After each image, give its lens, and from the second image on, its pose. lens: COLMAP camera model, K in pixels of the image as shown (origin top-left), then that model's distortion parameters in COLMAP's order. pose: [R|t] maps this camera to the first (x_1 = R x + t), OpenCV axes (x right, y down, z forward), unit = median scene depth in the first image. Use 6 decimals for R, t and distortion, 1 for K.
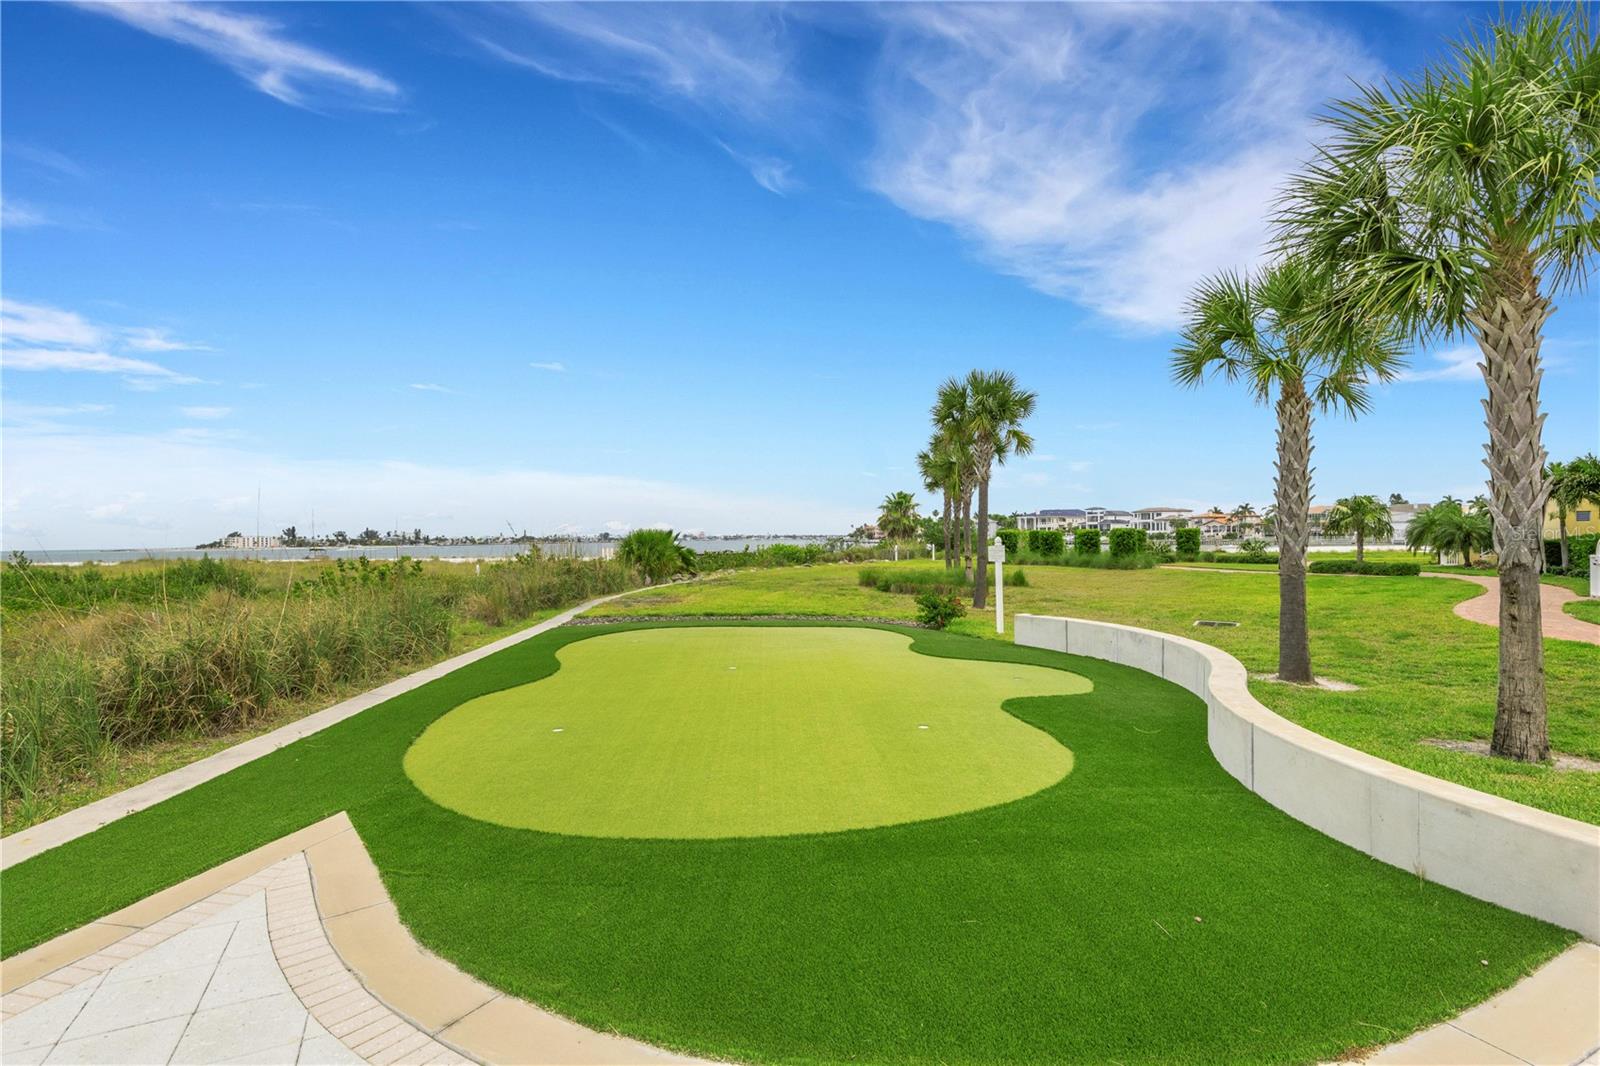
lens RADIAL K [[779.1, 0, 800.0], [0, 779.1, 533.0], [0, 0, 1]] dist [-0.005398, -0.000554]
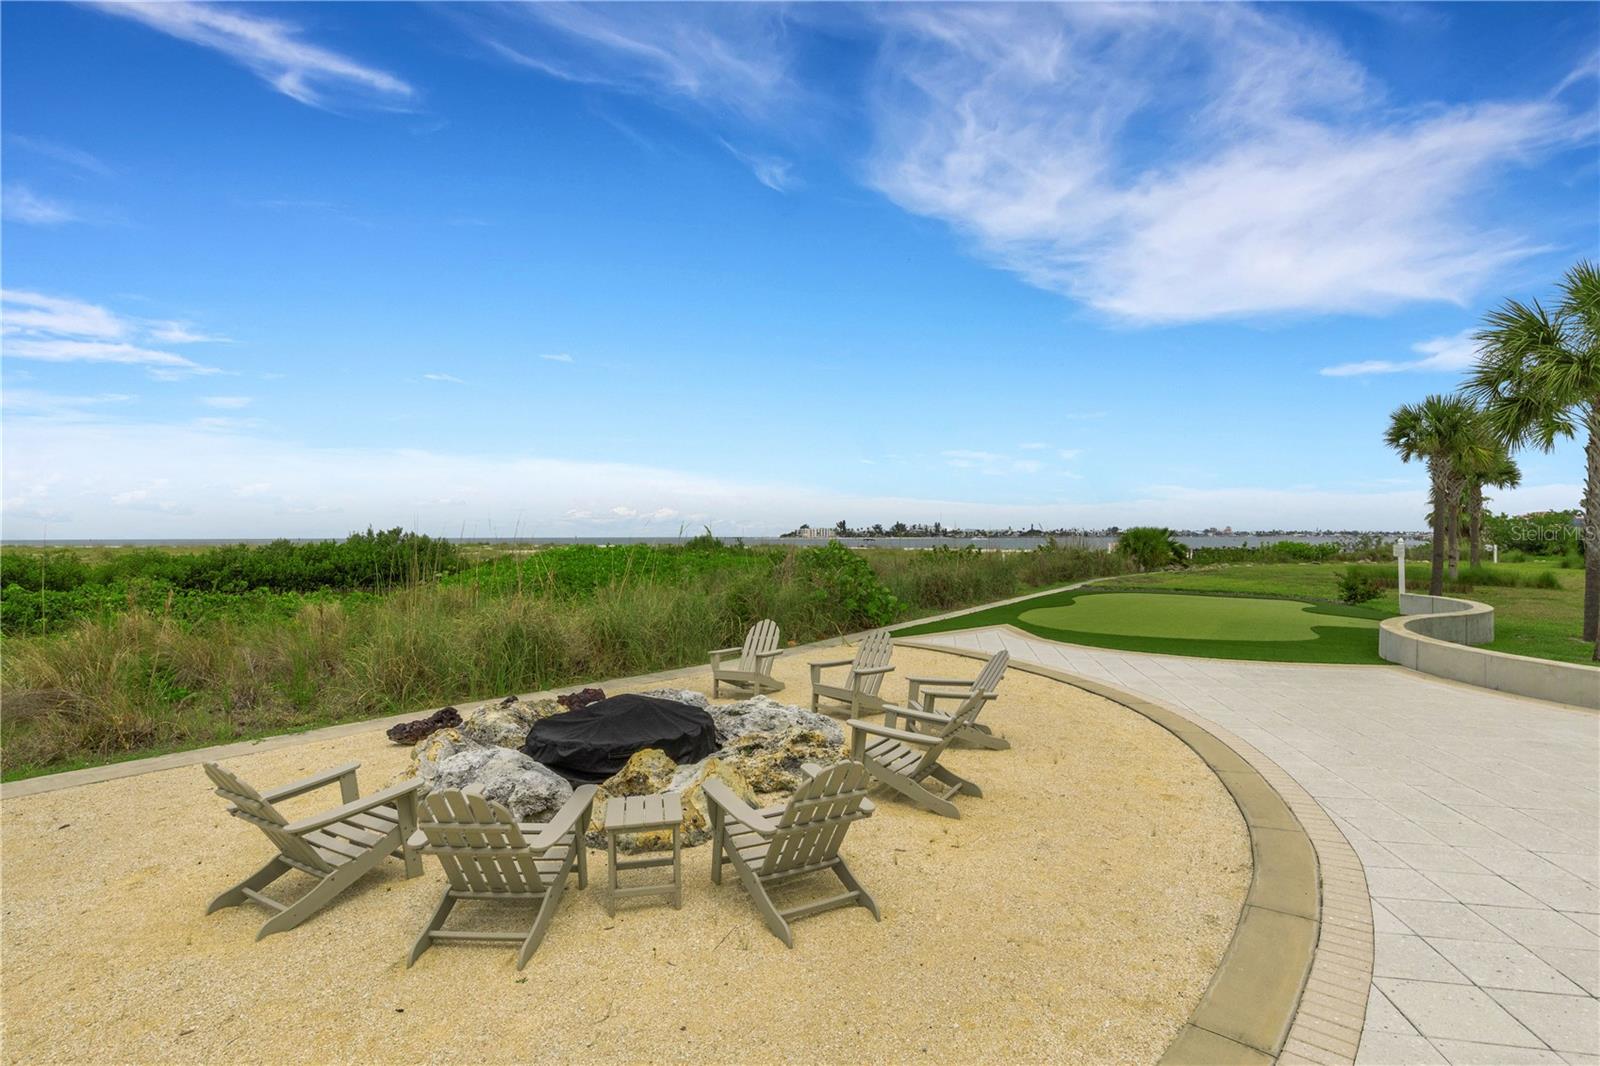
lens RADIAL K [[779.1, 0, 800.0], [0, 779.1, 533.0], [0, 0, 1]] dist [-0.005398, -0.000554]
pose [[0.810336, 0.011289, -0.585857, 0.067471], [-0.006597, 0.999927, 0.010143, -0.003631], [0.585929, -0.004354, 0.810351, -0.244885]]
